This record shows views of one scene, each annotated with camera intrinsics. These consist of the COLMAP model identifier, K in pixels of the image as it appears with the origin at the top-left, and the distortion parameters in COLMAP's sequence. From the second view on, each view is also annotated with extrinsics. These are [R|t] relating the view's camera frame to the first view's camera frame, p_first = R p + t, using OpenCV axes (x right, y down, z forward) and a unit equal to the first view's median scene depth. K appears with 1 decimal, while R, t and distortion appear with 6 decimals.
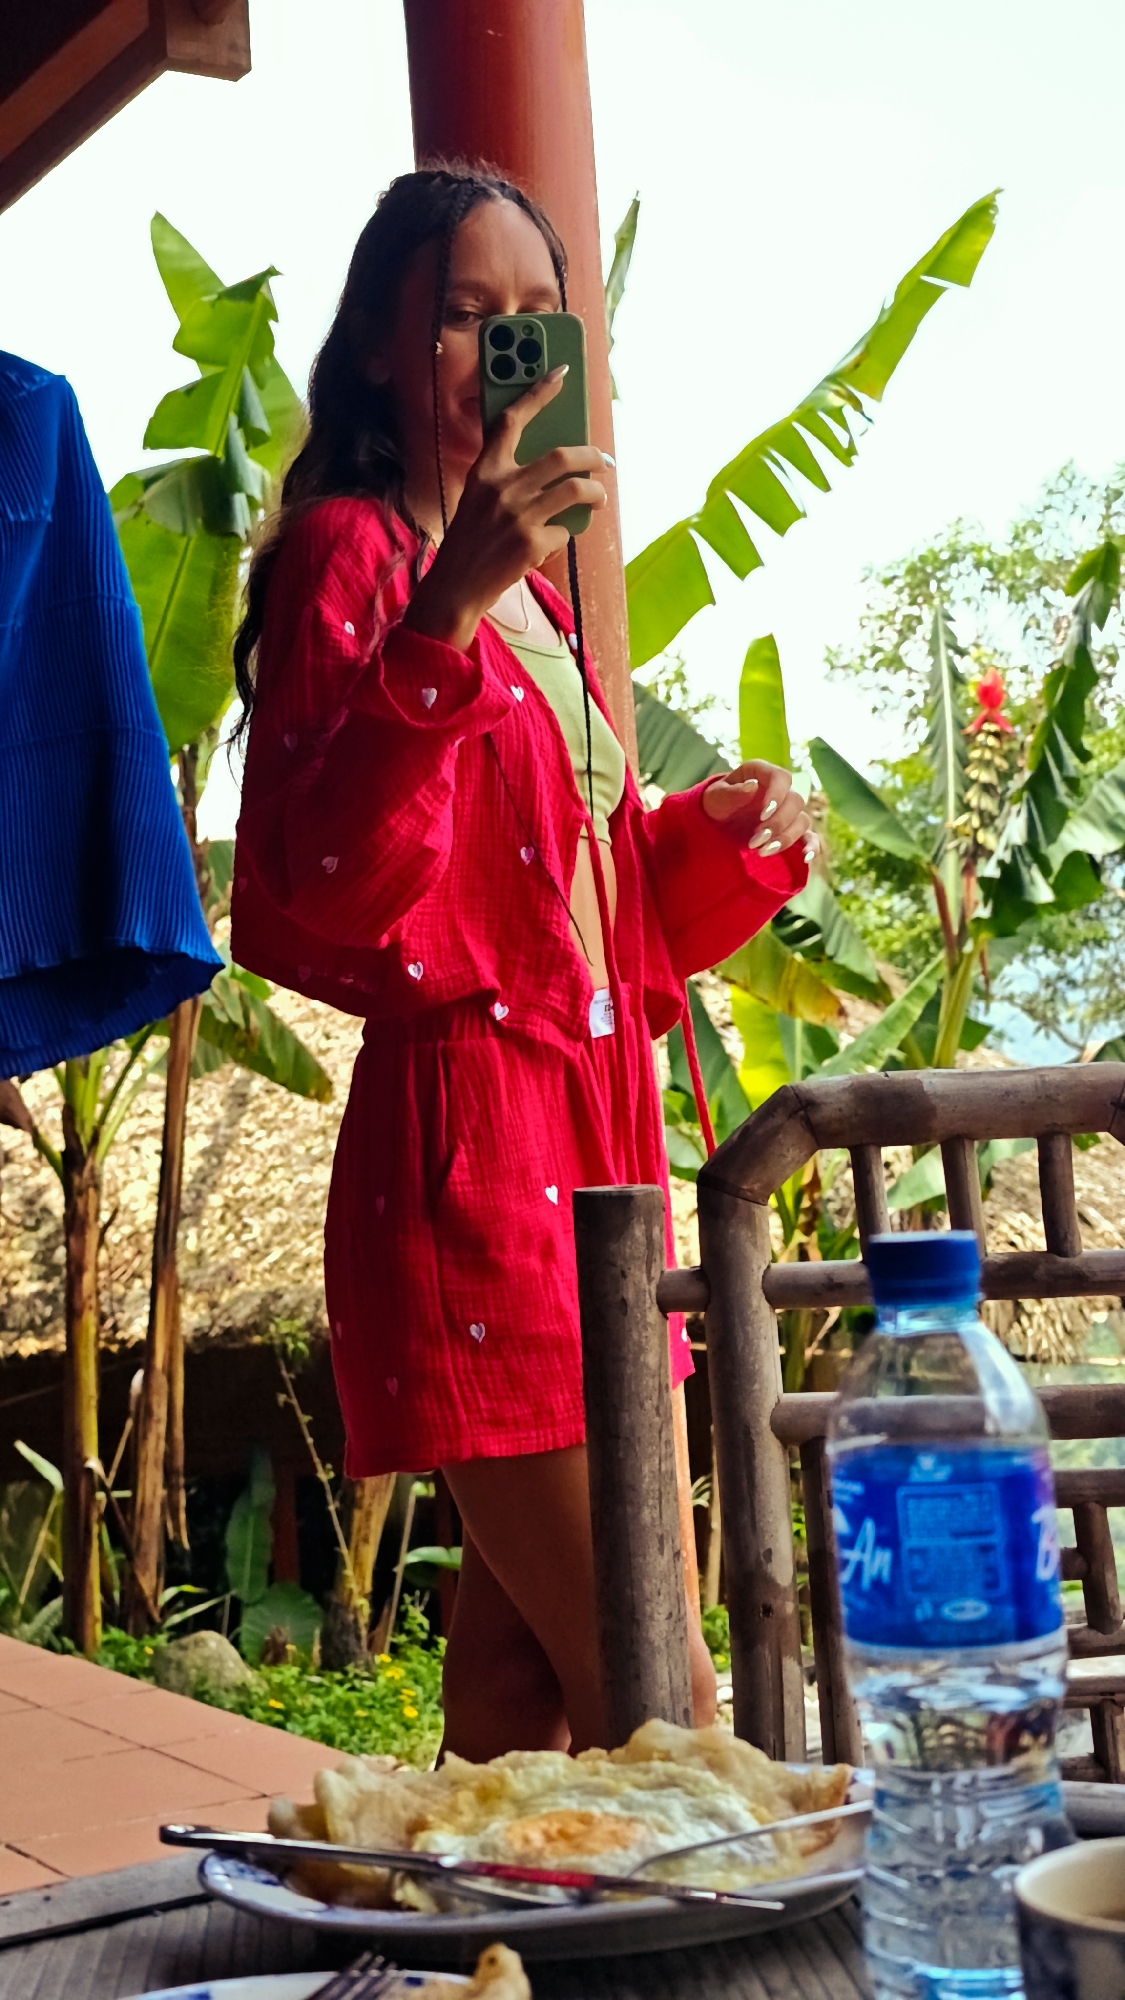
lens RADIAL K [[2967.1, 0, 562.5], [0, 2967.1, 1000.0], [0, 0, 1]] dist [0.224809, -0.077625]
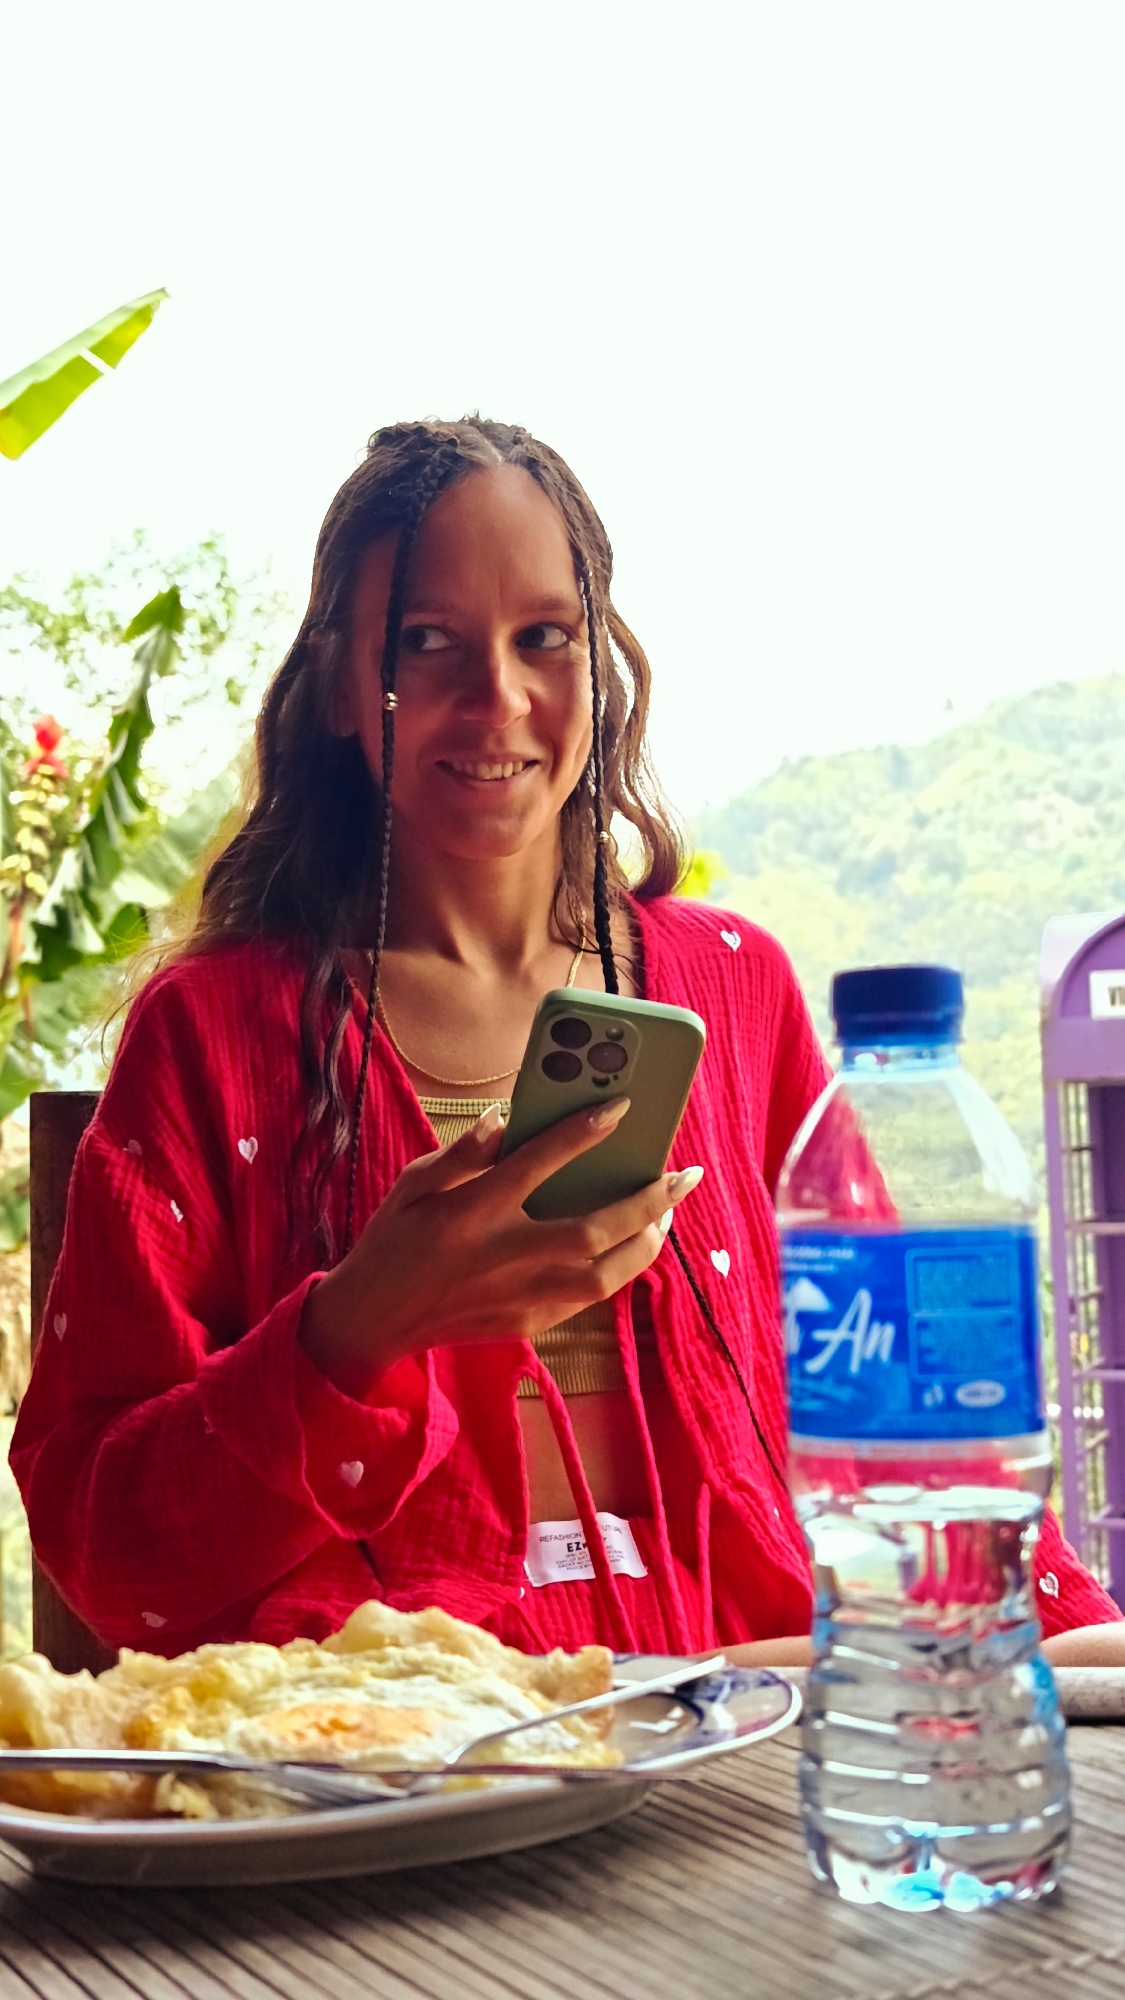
lens RADIAL K [[2967.1, 0, 562.5], [0, 2967.1, 1000.0], [0, 0, 1]] dist [0.224809, -0.077625]
pose [[0.939613, 0.048649, 0.338763, -0.208366], [-0.038789, 0.998605, -0.035822, 0.102321], [-0.340034, 0.020519, 0.940189, 0.206237]]
